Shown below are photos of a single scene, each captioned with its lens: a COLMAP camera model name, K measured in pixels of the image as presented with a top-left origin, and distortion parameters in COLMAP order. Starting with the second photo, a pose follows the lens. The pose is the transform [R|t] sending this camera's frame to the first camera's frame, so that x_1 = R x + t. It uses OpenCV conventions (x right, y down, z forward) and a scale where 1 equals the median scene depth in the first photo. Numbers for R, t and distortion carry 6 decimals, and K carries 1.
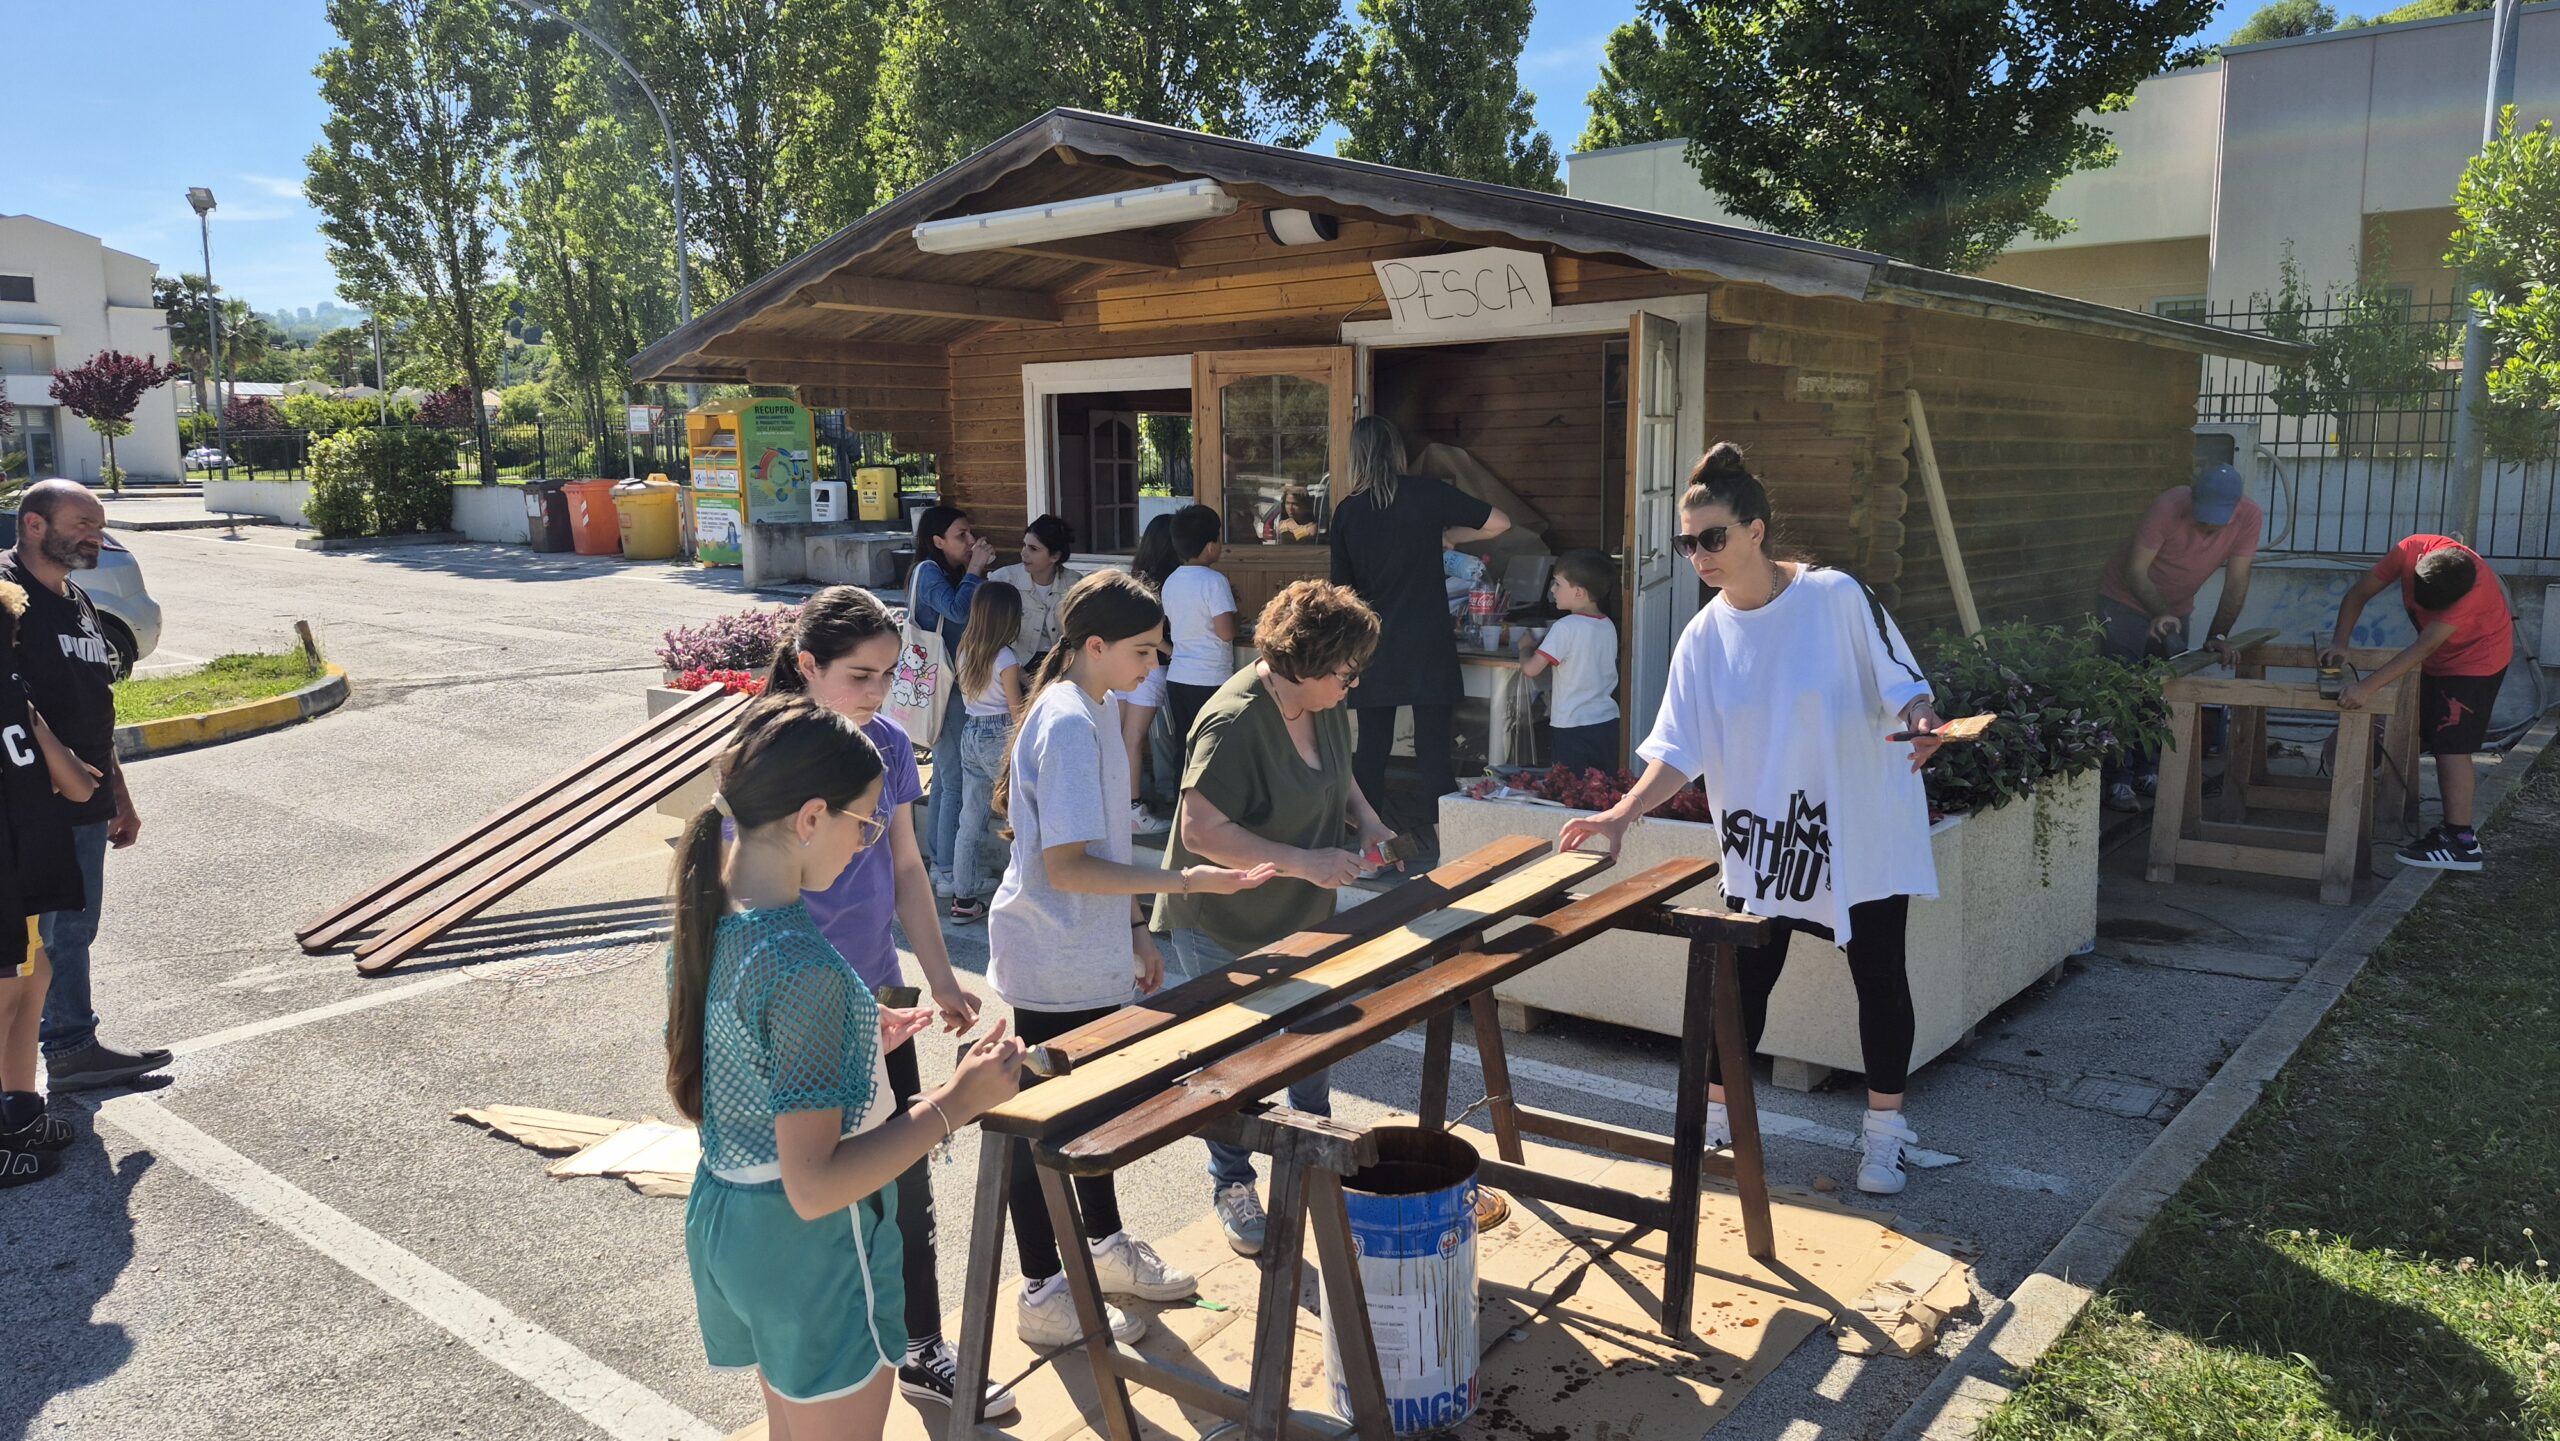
lens RADIAL K [[1809.6, 0, 1279.5], [0, 1809.6, 753.7], [0, 0, 1]] dist [0.071679, -0.094508]
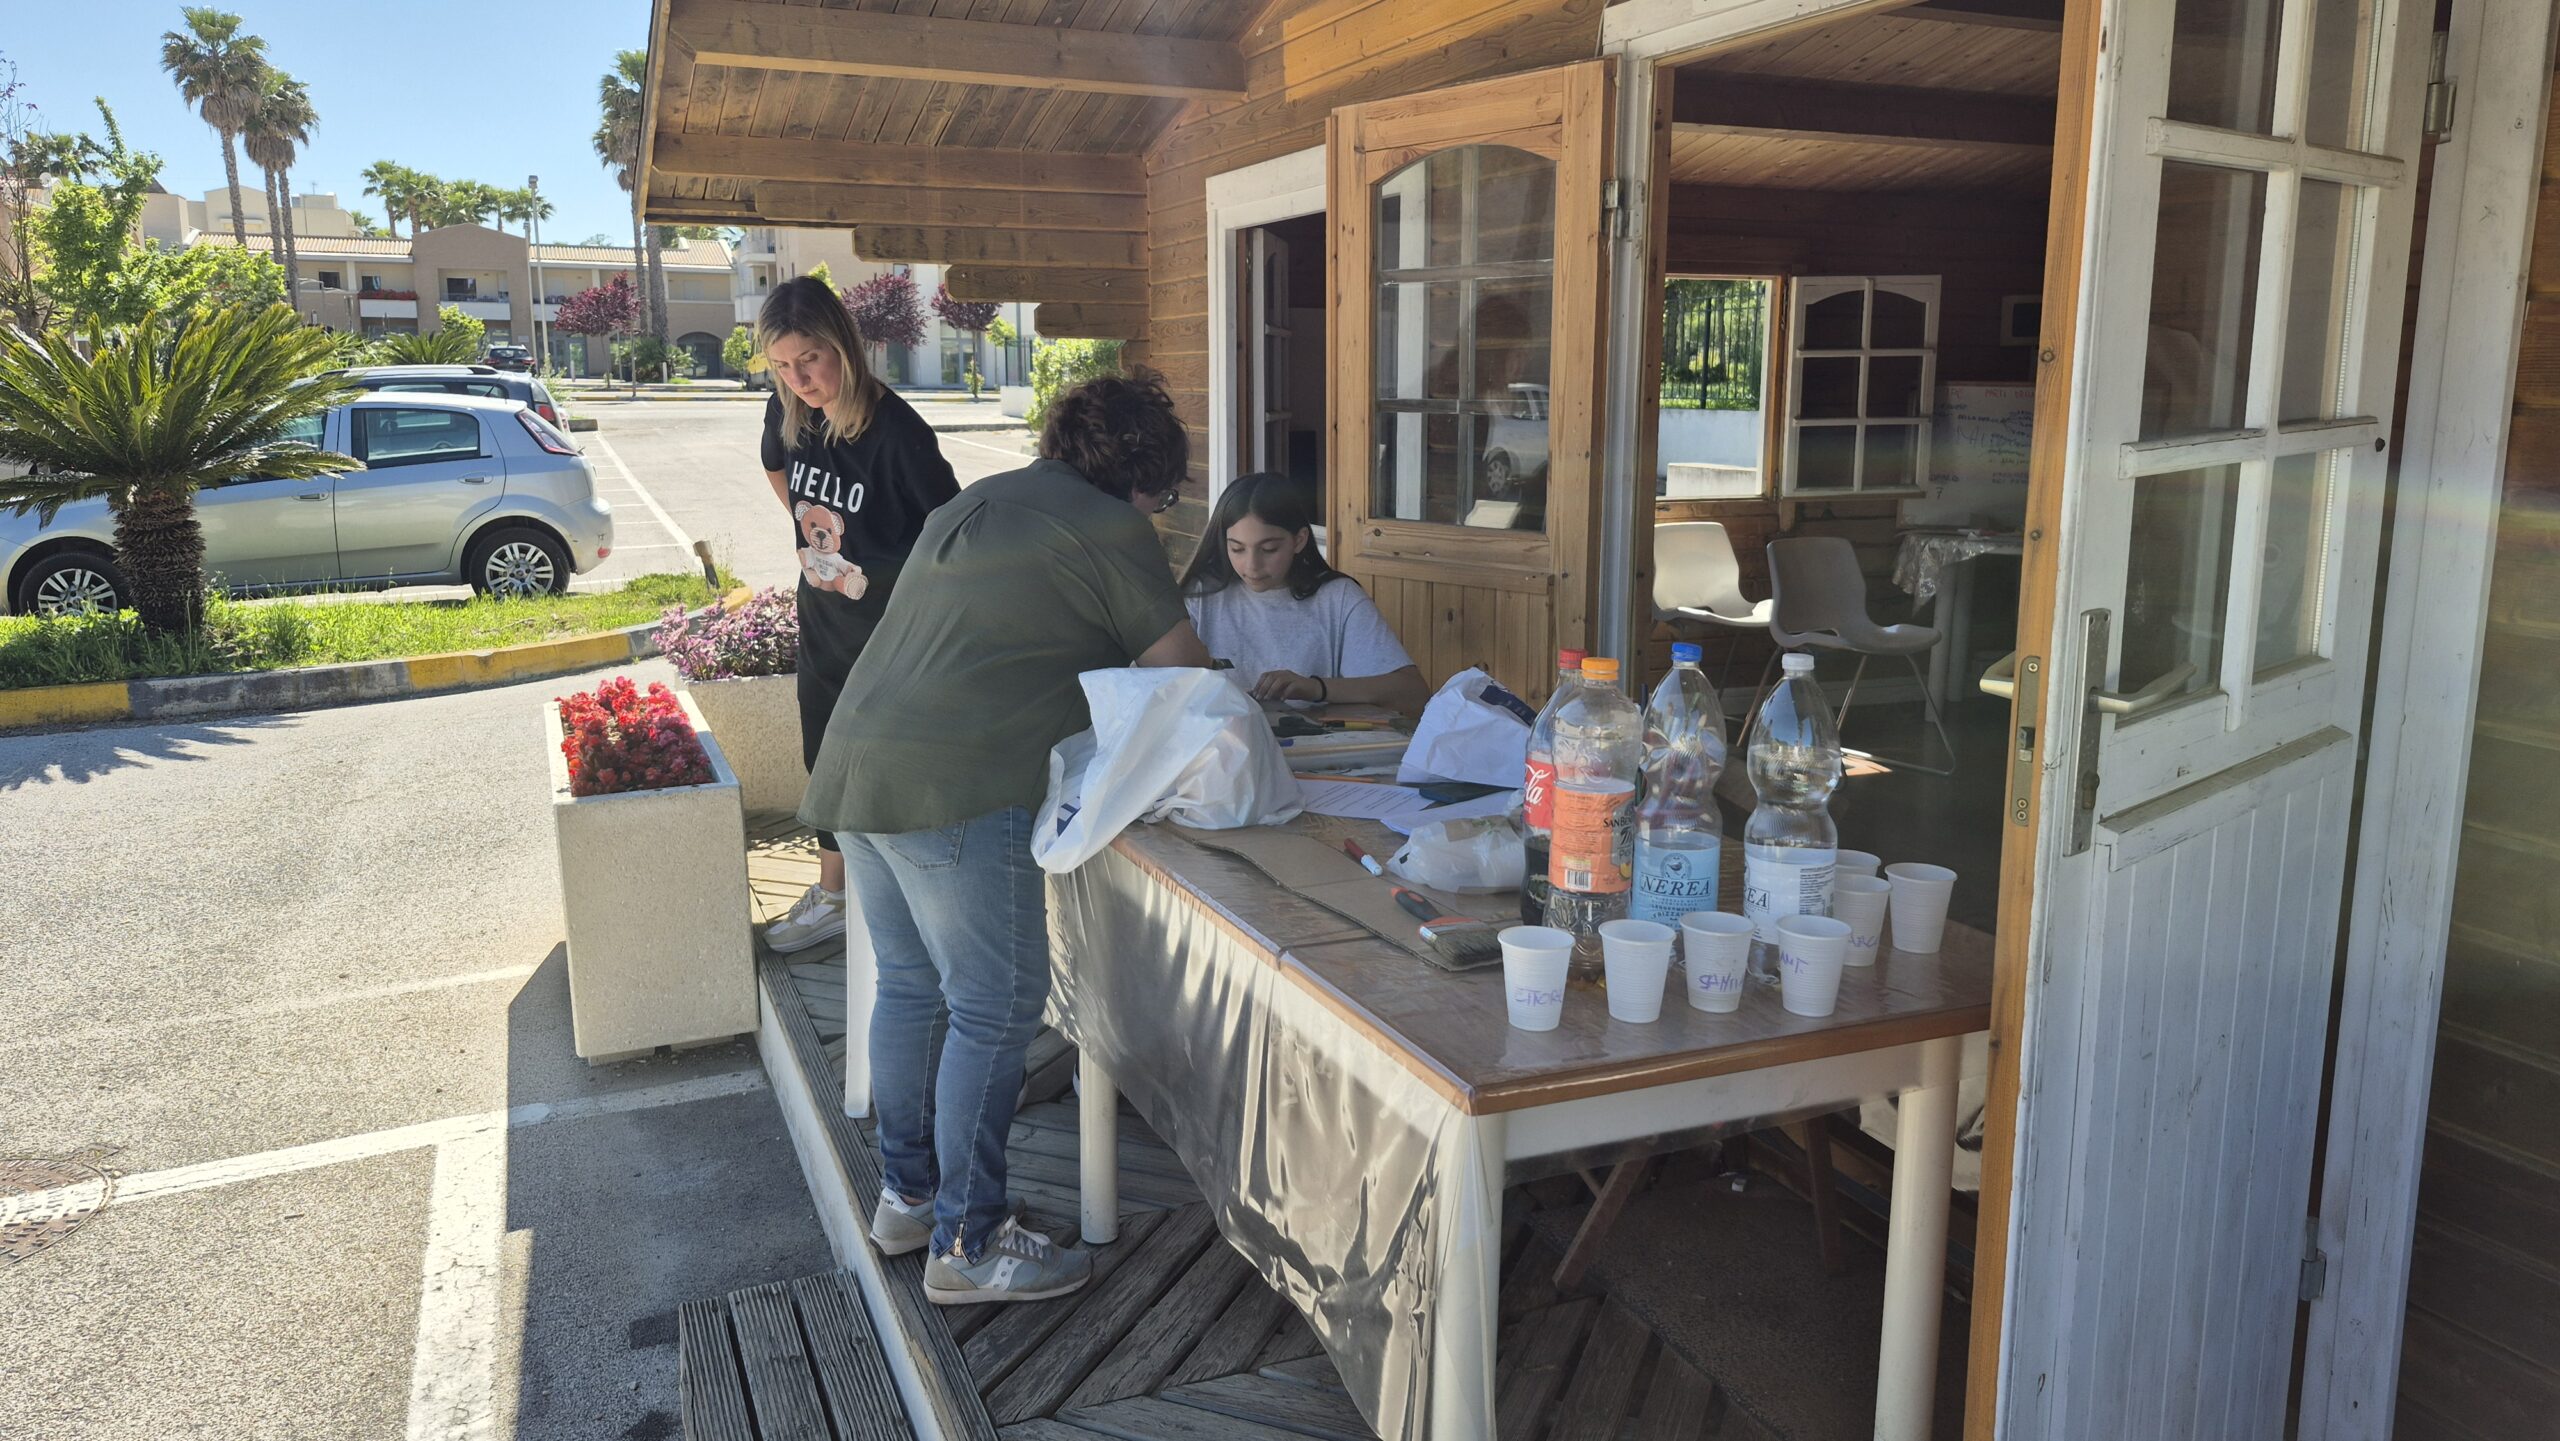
lens RADIAL K [[1791.2, 0, 1262.2], [0, 1791.2, 714.6], [0, 0, 1]] dist [0.083351, -0.090006]
pose [[0.888503, 0.094309, -0.449075, 0.108489], [-0.082215, 0.995534, 0.046405, -0.057031], [0.451446, -0.004310, 0.892288, 0.383075]]
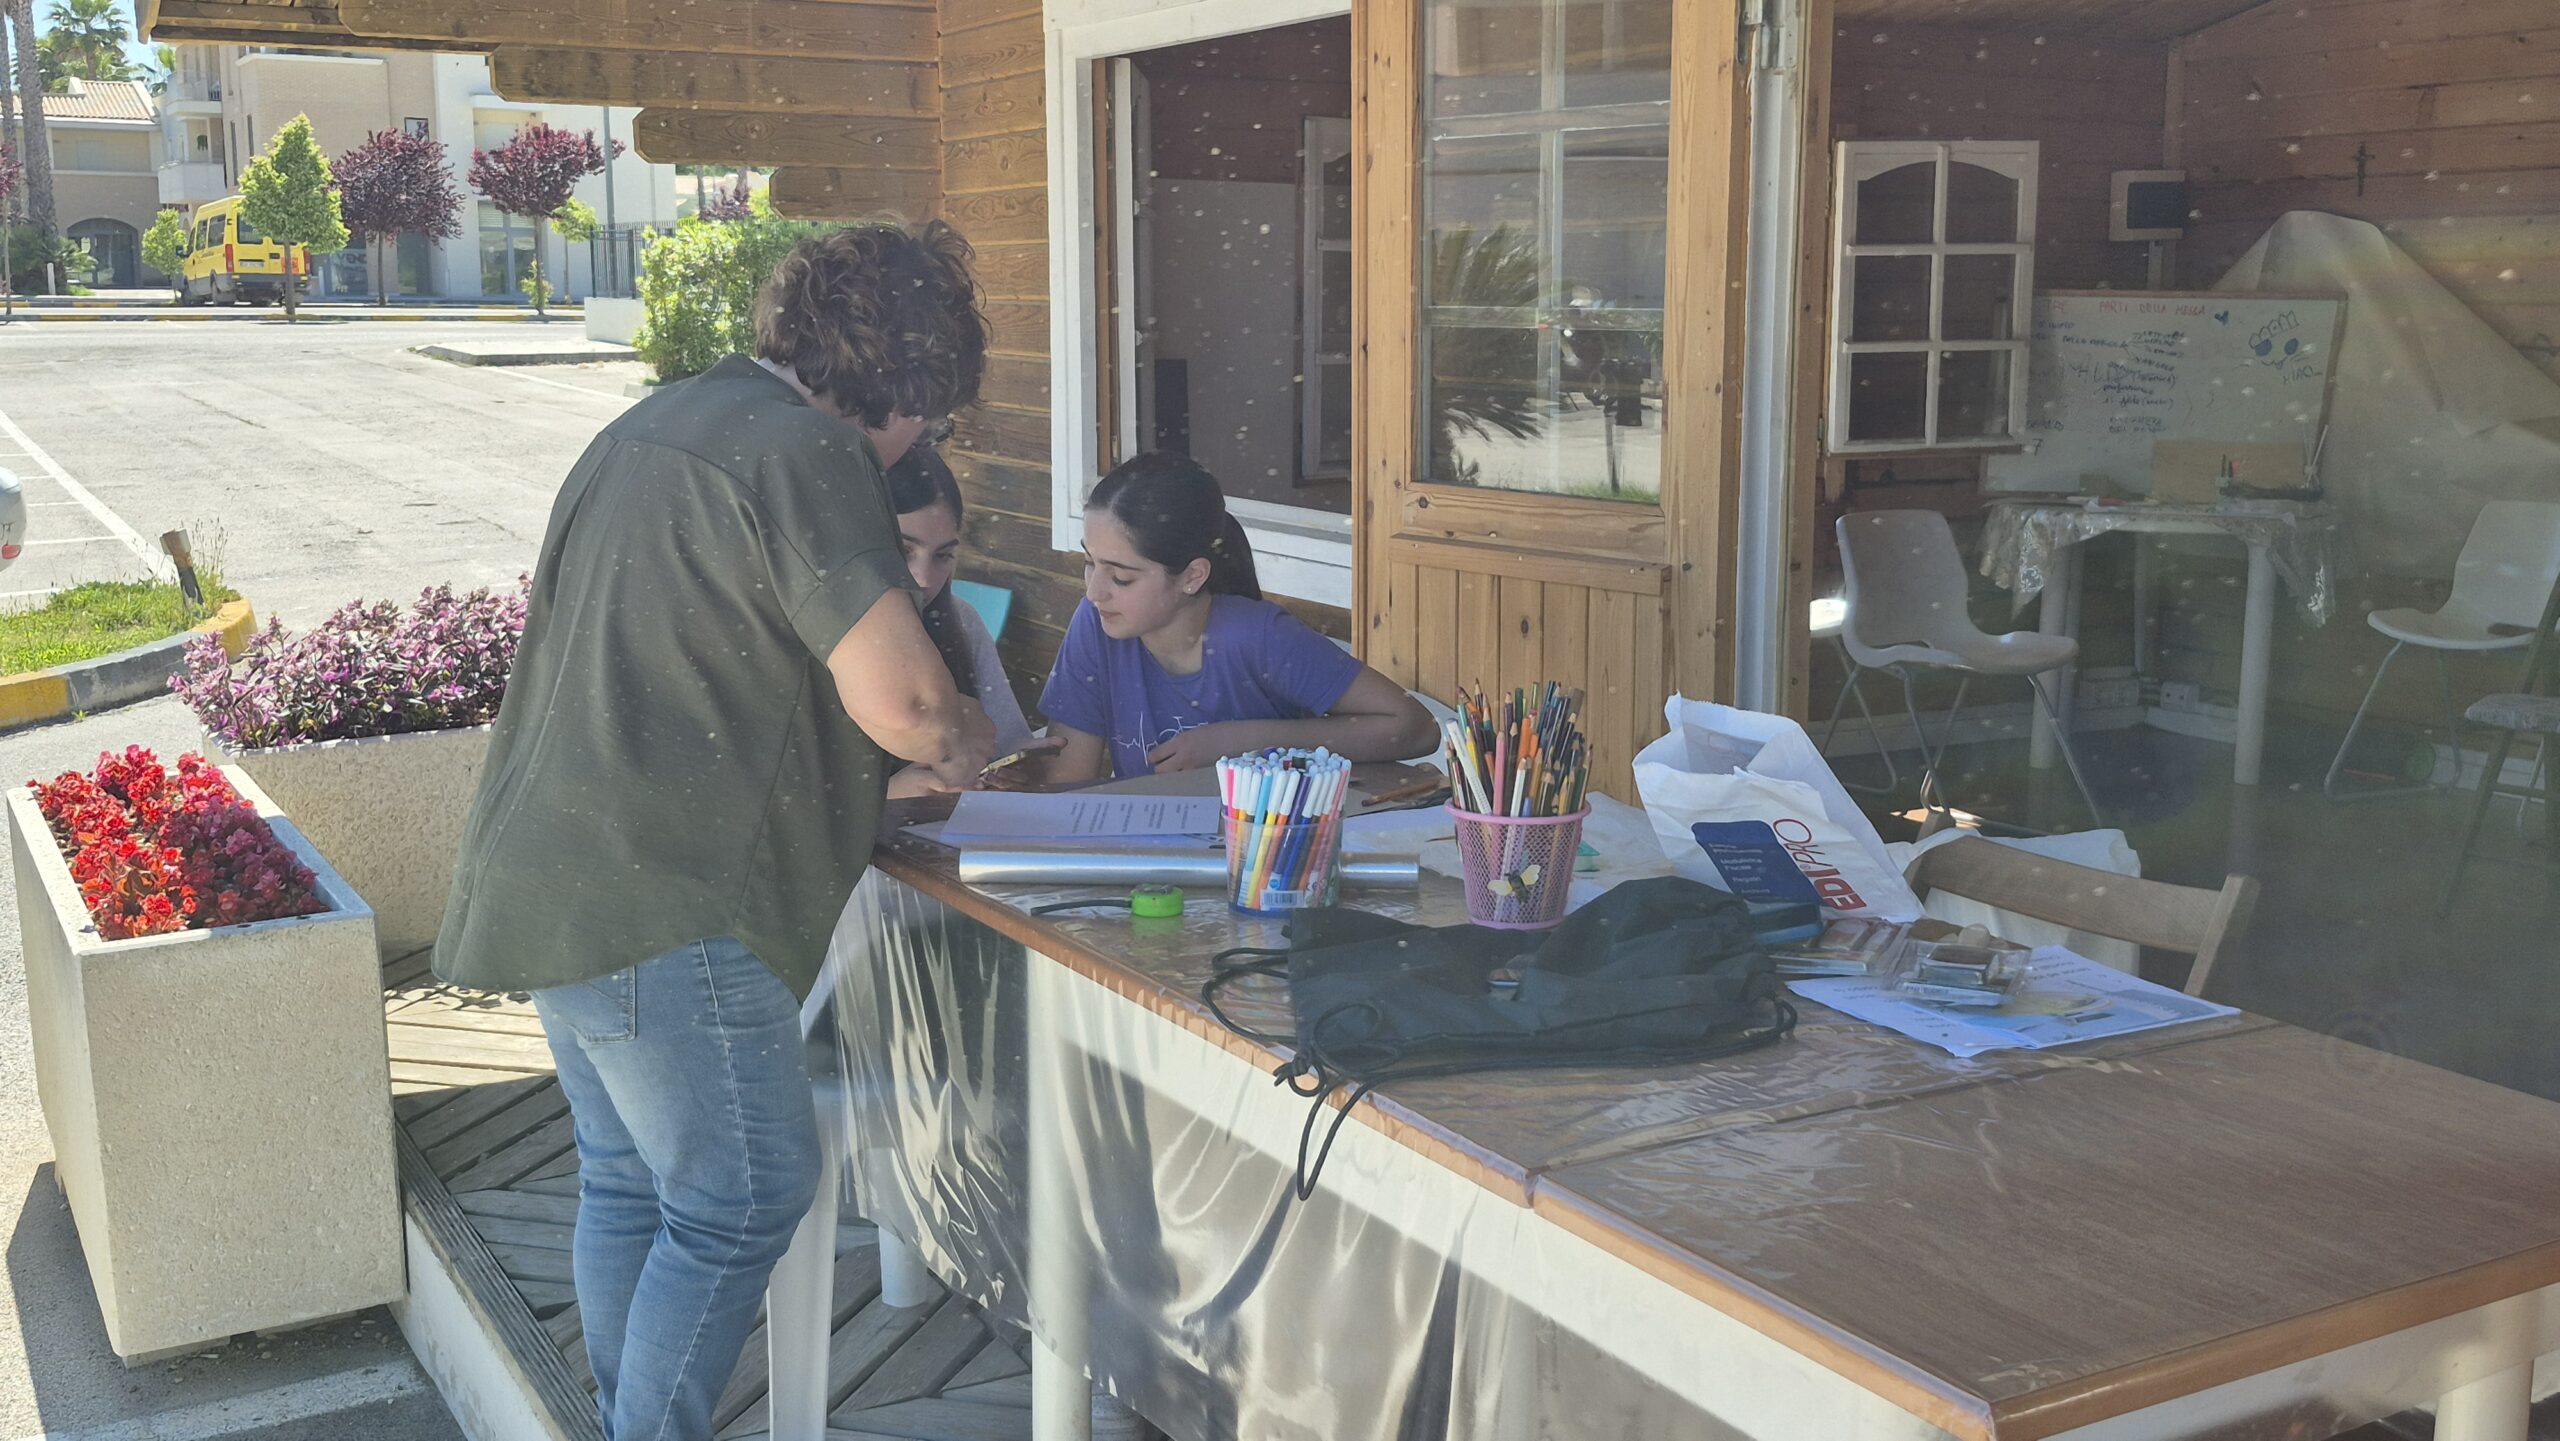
lens RADIAL K [[2568.3, 0, 1280.0], [0, 2568.3, 720.5], [0, 0, 1]] dist [0.075227, -0.113706]
pose [[0.939066, 0.067510, -0.337043, 0.073992], [-0.065171, 0.997707, 0.018264, -0.055746], [0.337503, 0.004814, 0.941312, 0.386539]]
